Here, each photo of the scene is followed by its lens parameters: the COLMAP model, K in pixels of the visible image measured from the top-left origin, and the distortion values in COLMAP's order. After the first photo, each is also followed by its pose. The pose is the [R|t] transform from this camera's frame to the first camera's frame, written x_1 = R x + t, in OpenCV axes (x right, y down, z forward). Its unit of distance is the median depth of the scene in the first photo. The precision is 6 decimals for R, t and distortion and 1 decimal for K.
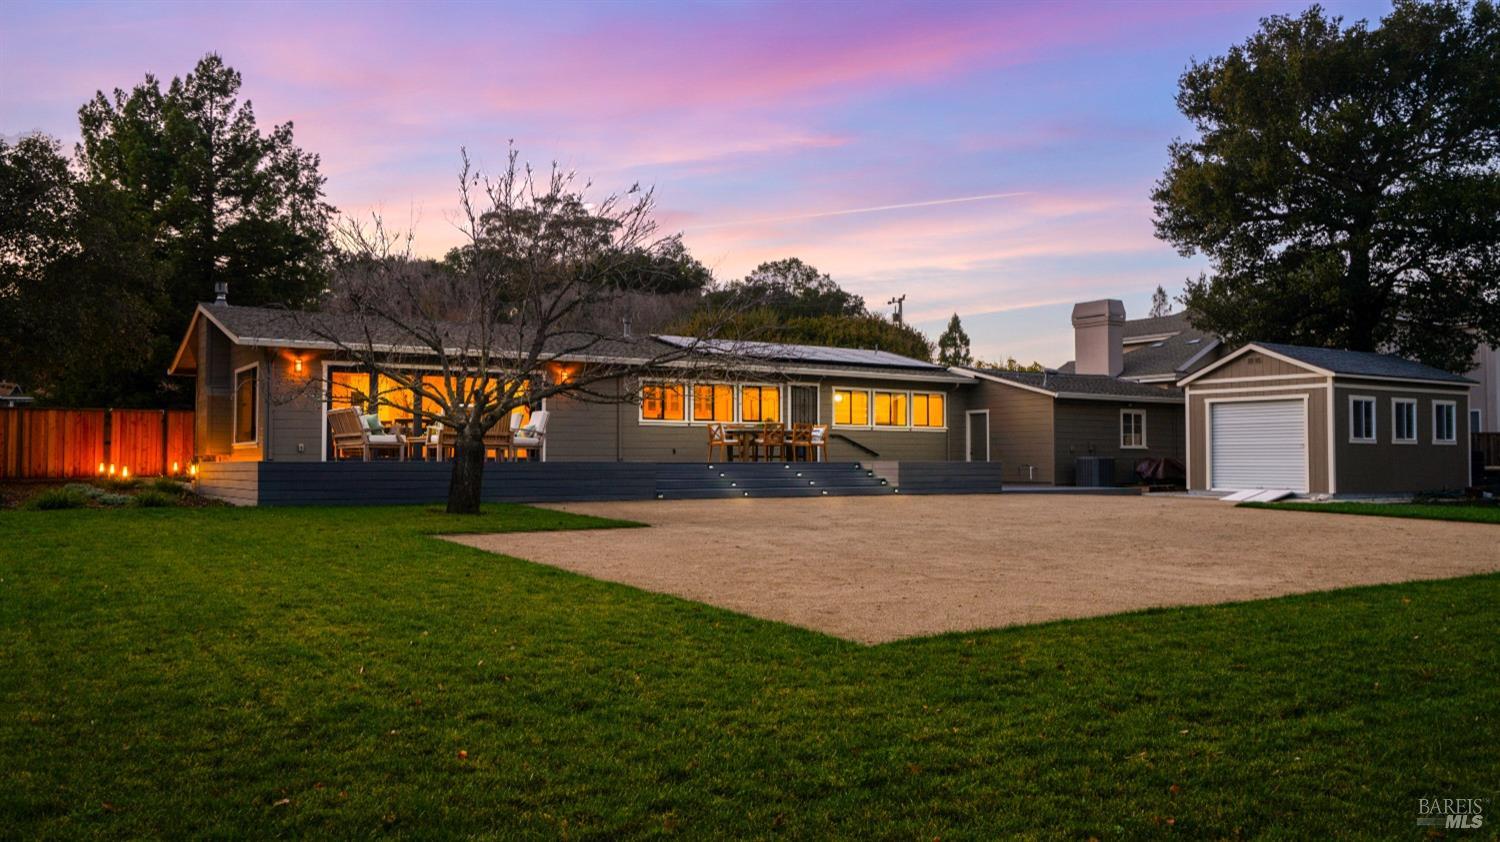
lens RADIAL K [[1171.0, 0, 753.2], [0, 1171.0, 424.9], [0, 0, 1]] dist [0.025782, 0.005945]
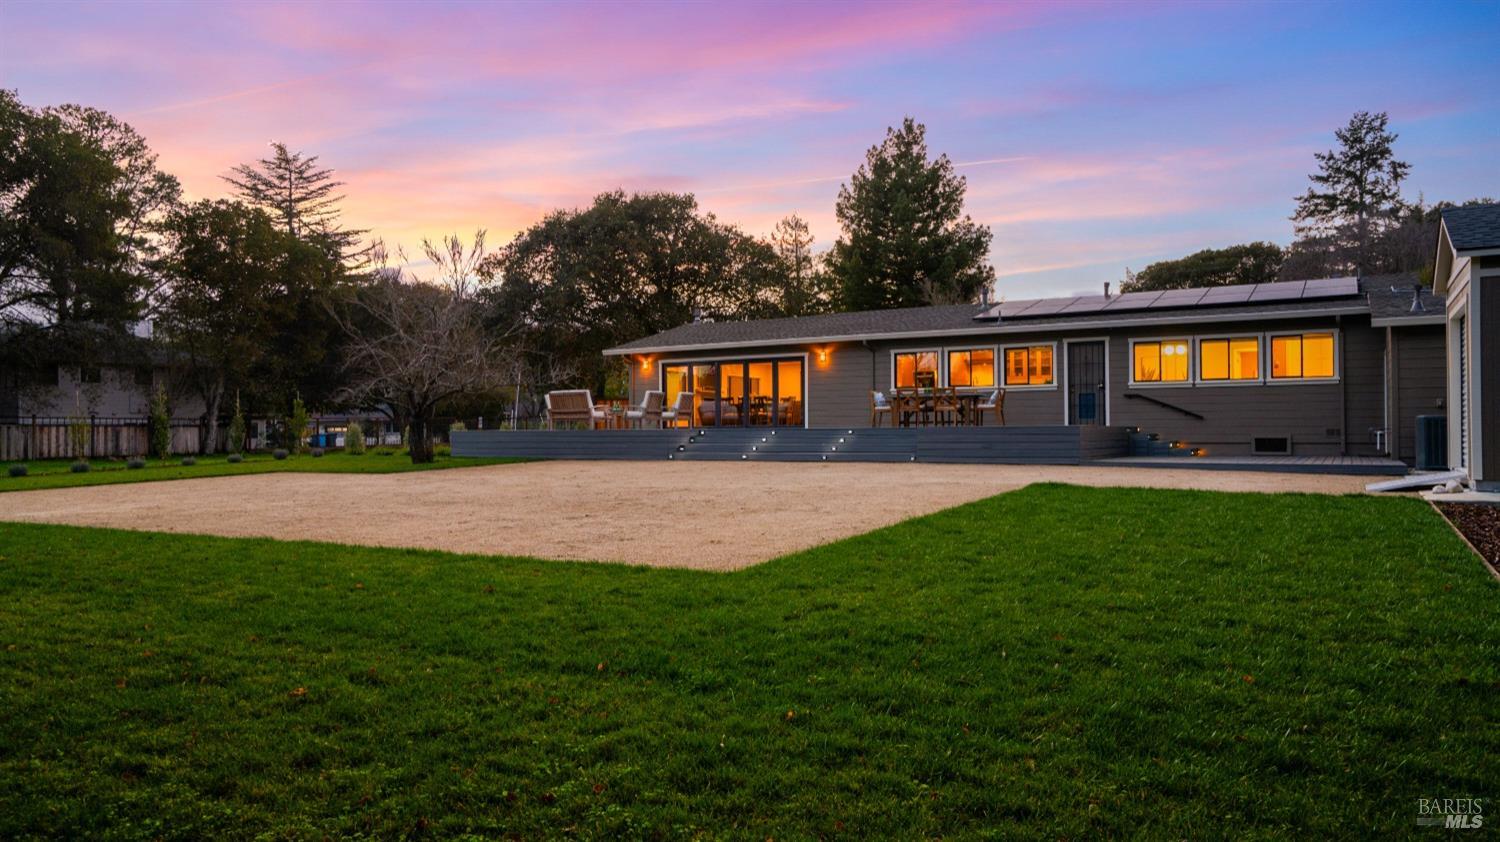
lens RADIAL K [[1052.9, 0, 751.5], [0, 1052.9, 419.3], [0, 0, 1]] dist [0.055285, 0.005475]
pose [[0.425472, -0.013860, -0.904866, 0.624935], [0.034194, 0.999415, 0.000770, 0.015428], [0.904325, -0.031268, 0.425697, 0.401862]]
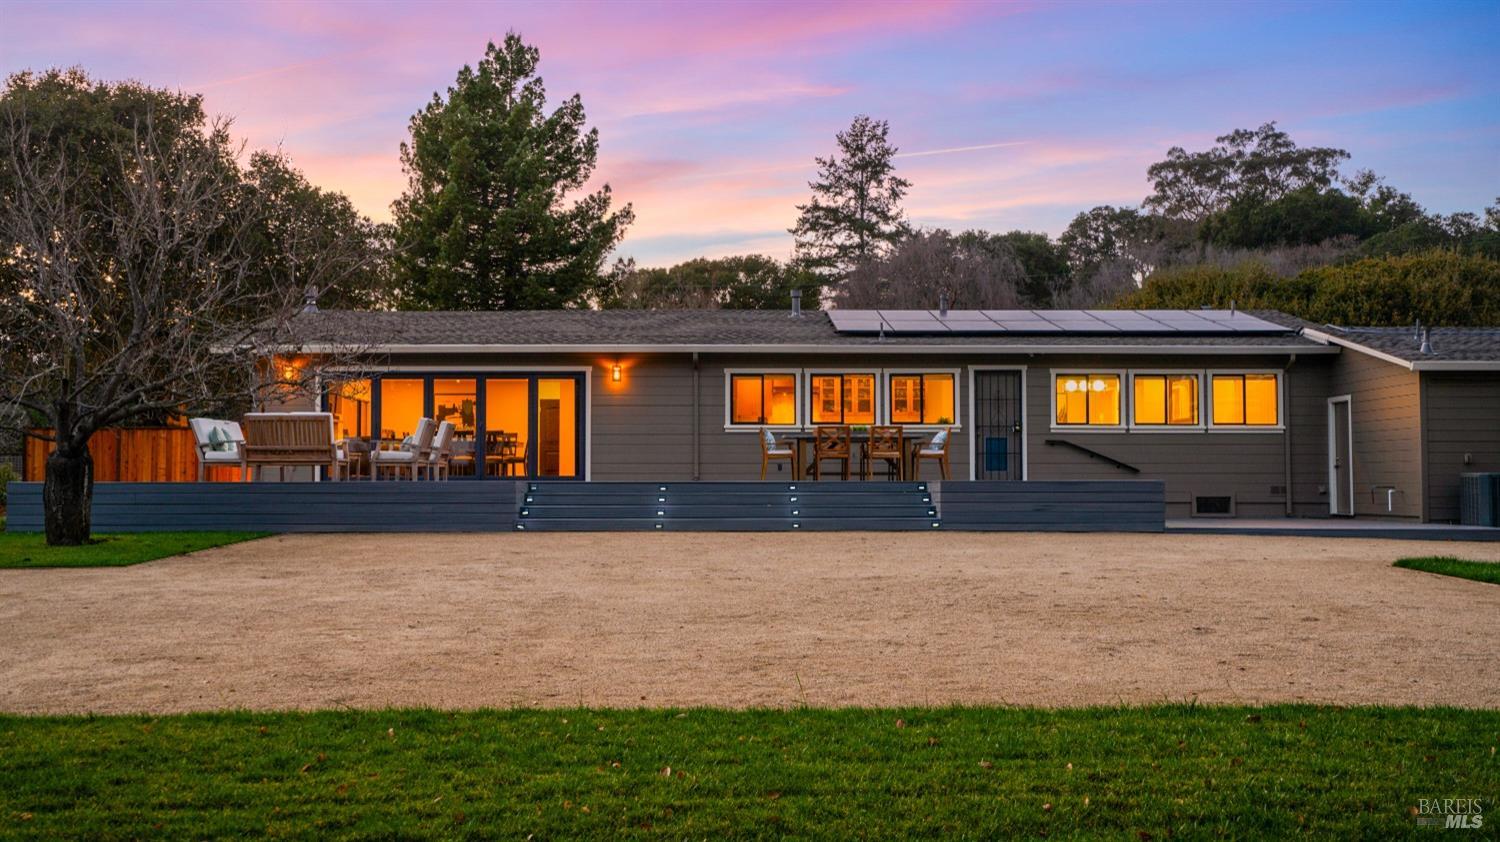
lens RADIAL K [[1464.5, 0, 746.8], [0, 1464.5, 415.6], [0, 0, 1]] dist [0.052679, 0.000000]
pose [[0.831911, -0.027342, -0.554235, 0.371821], [0.018534, 0.999597, -0.021494, 0.008188], [0.554600, 0.007609, 0.832082, 0.197698]]
